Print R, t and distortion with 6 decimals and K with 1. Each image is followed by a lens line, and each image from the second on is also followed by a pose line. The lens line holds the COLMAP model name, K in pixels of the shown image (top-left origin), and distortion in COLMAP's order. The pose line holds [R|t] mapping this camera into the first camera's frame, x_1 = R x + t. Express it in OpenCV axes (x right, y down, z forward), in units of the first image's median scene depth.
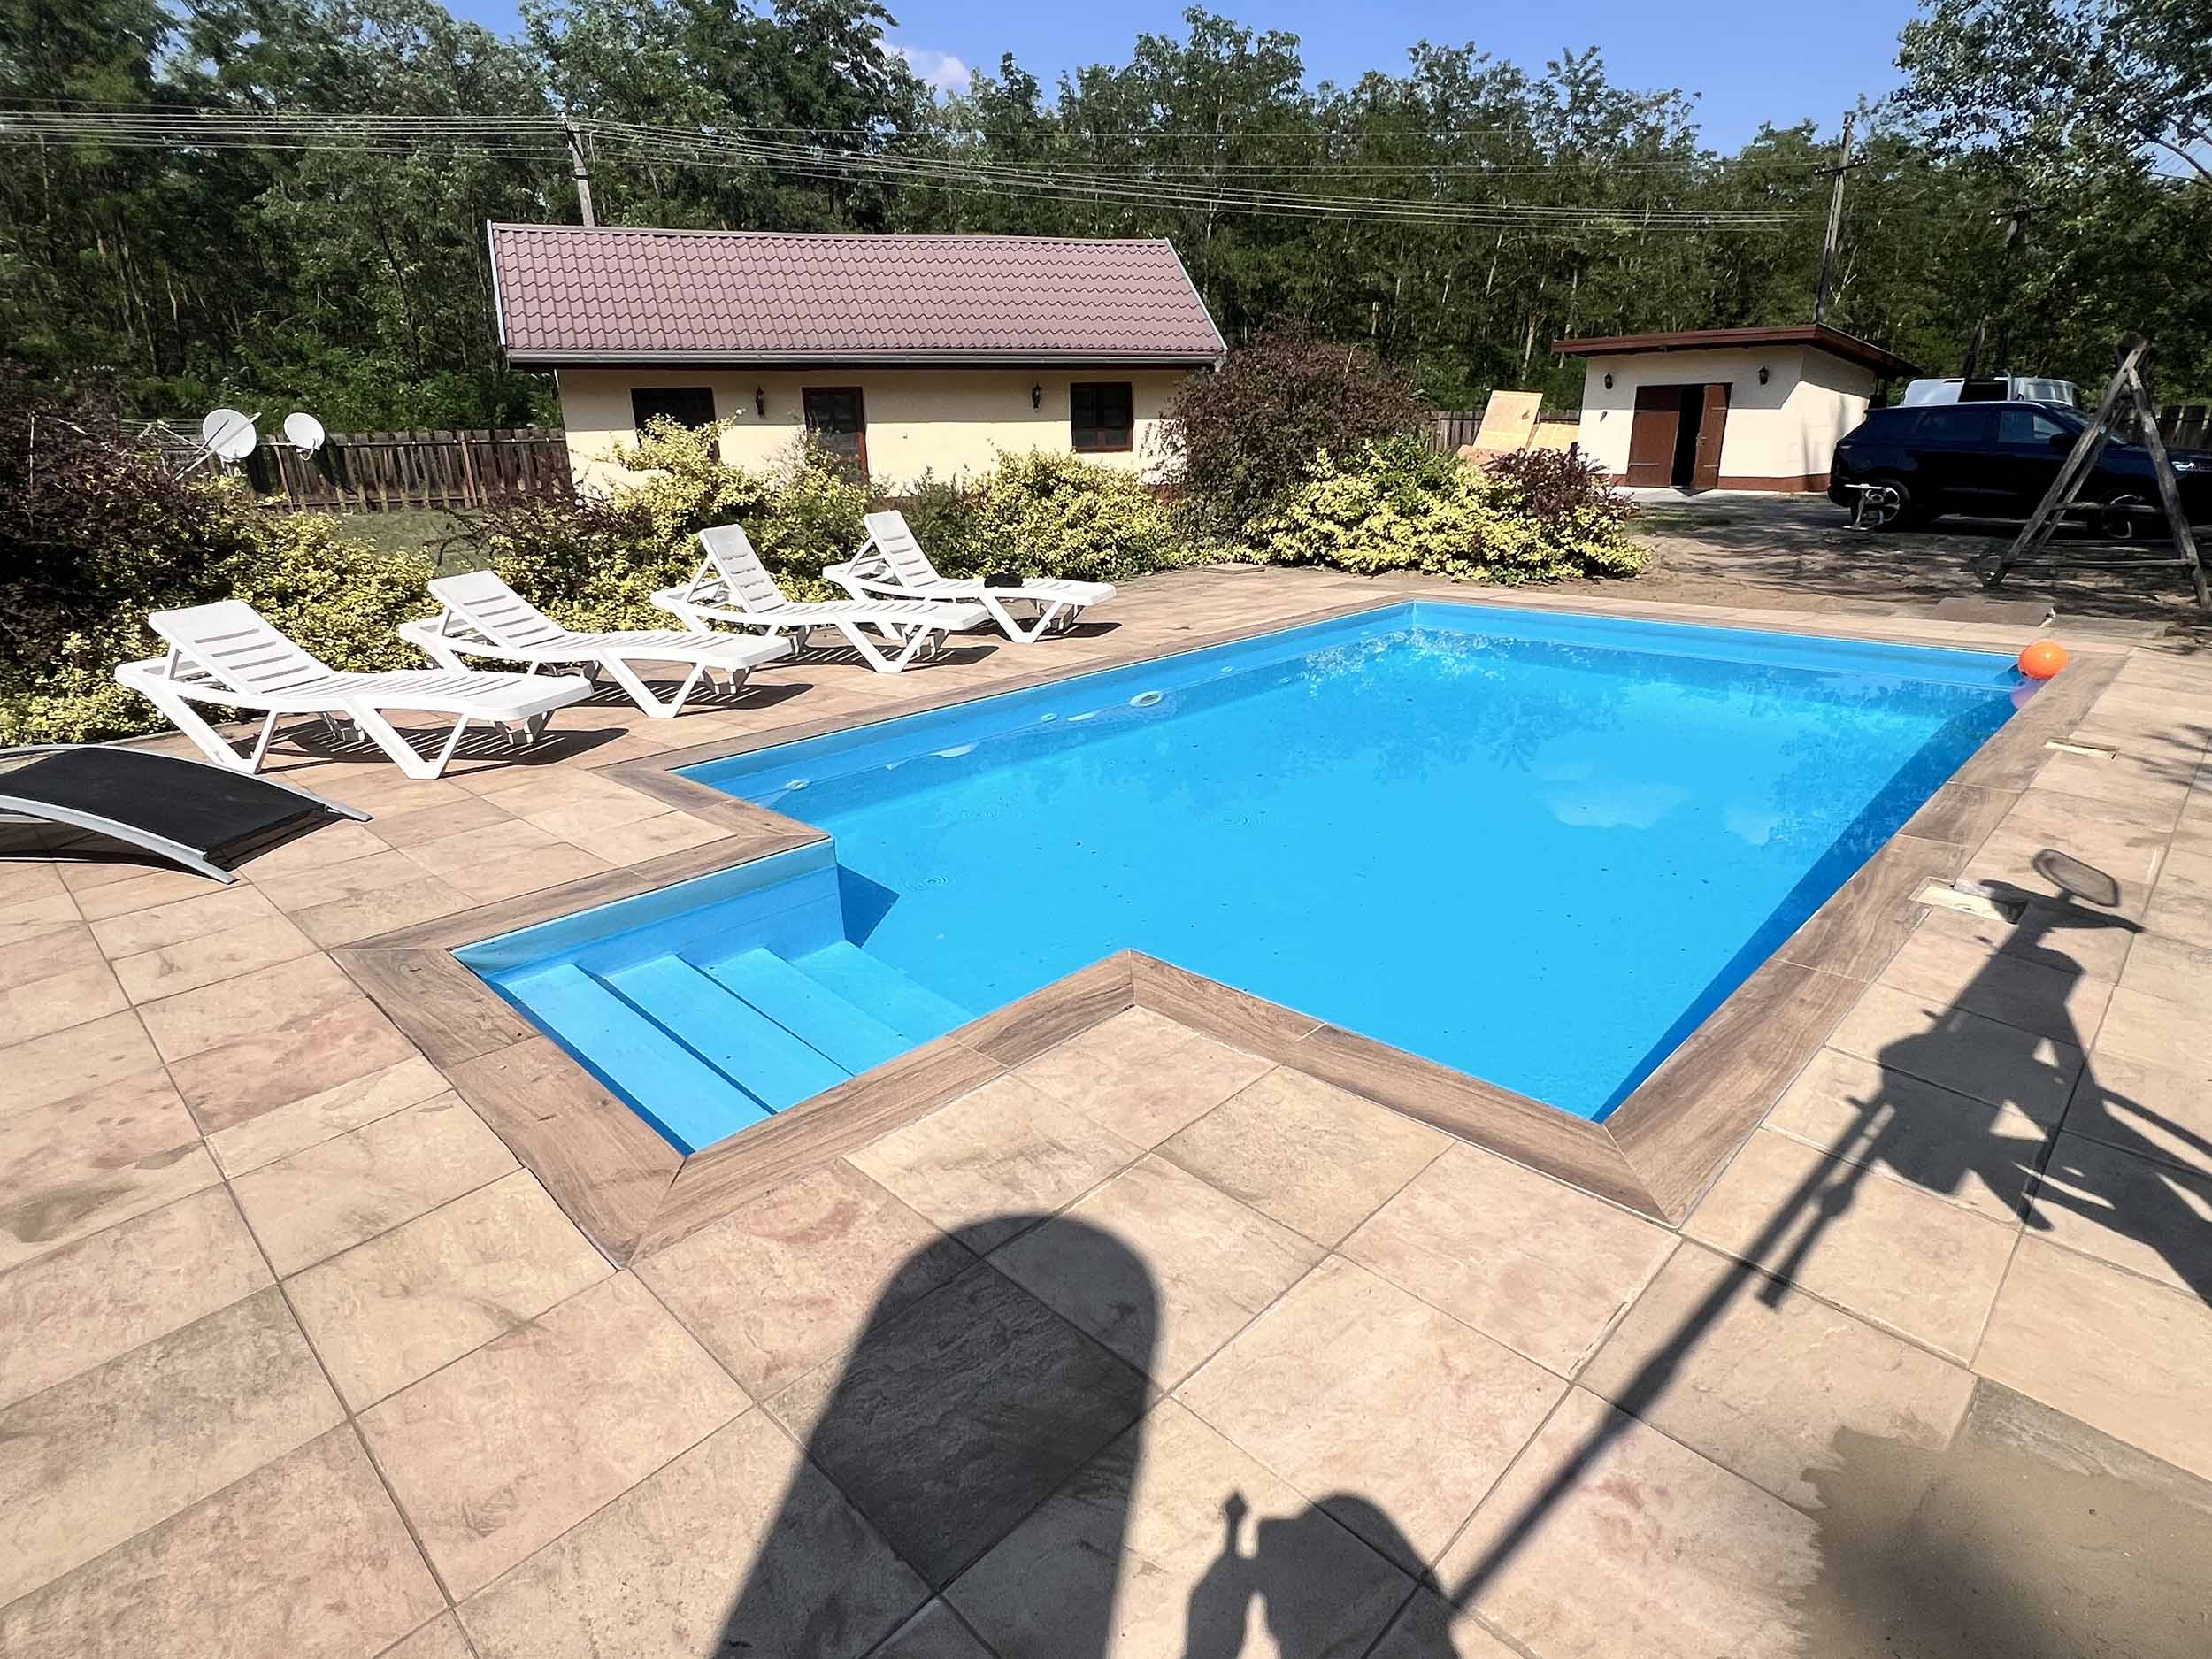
lens RADIAL K [[1180.1, 0, 1106.0], [0, 1180.1, 829.5], [0, 0, 1]] dist [0.001274, 0.000864]
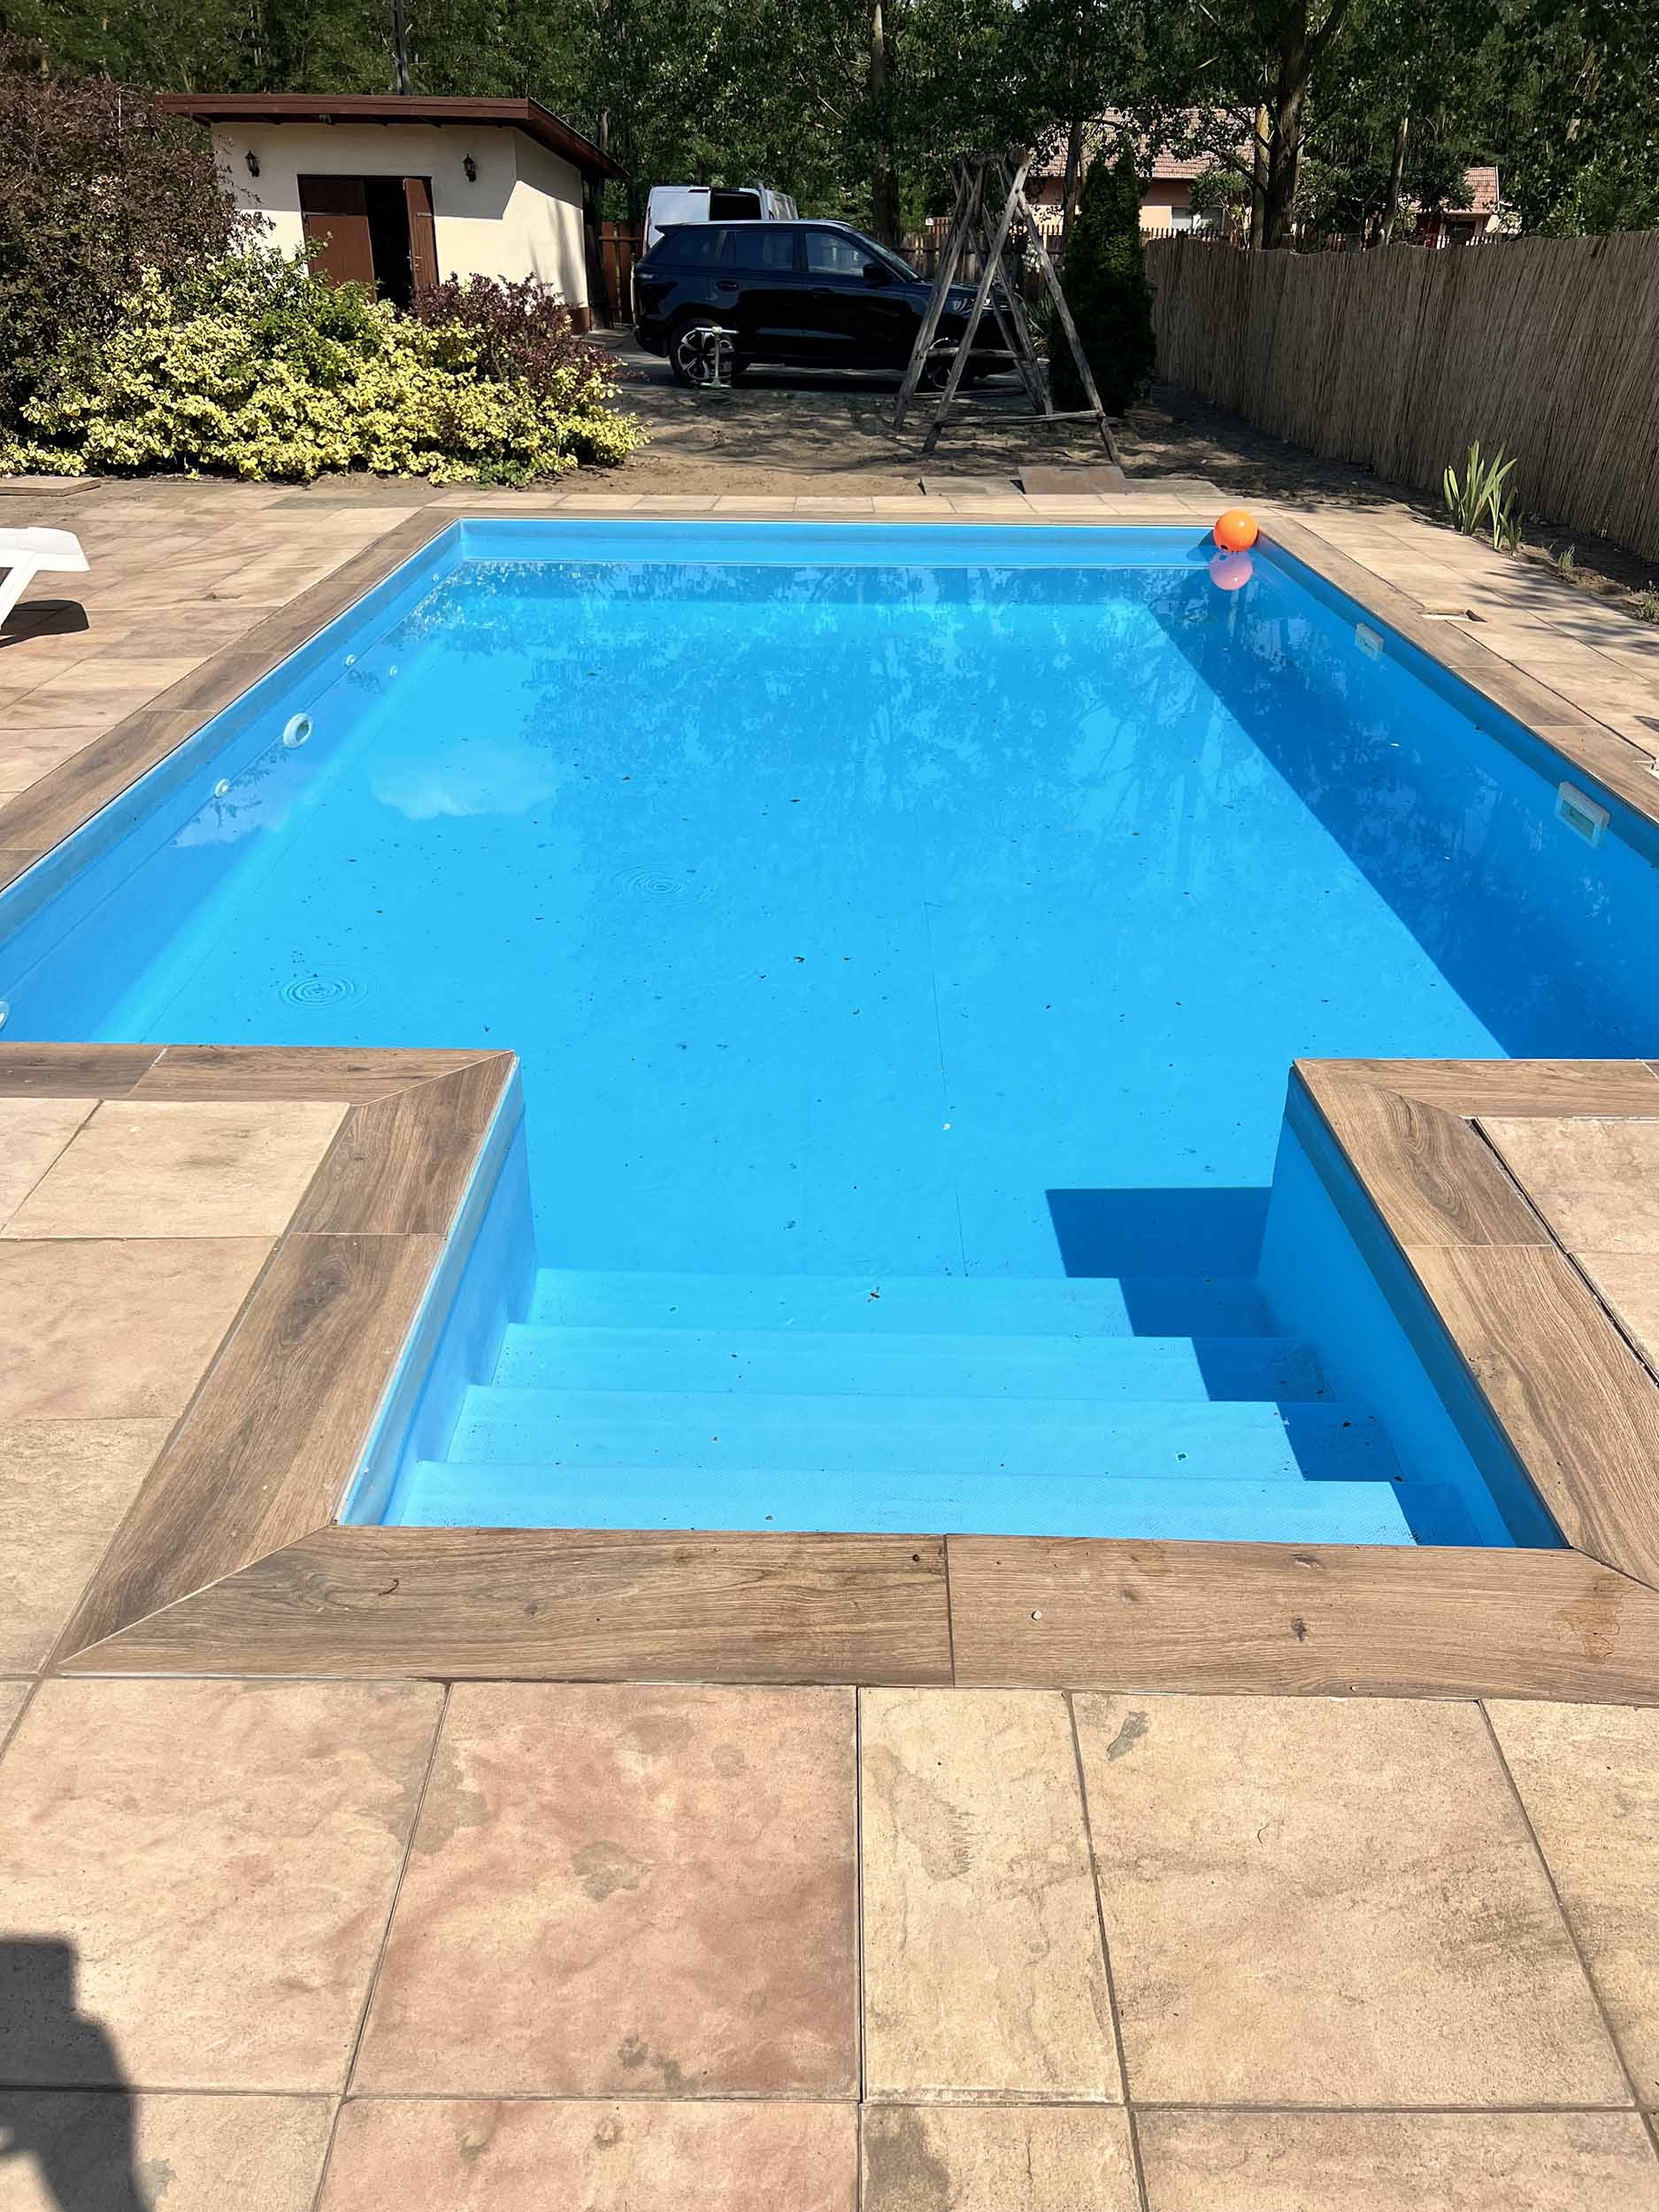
lens RADIAL K [[1604.2, 0, 829.5], [0, 1604.2, 1106.0], [0, 0, 1]] dist [0.053712, -0.051182]
pose [[0.720278, -0.305578, 0.622753, -0.223469], [0.199588, 0.951076, 0.235838, -0.043588], [-0.664353, -0.045575, 0.746029, 0.133407]]
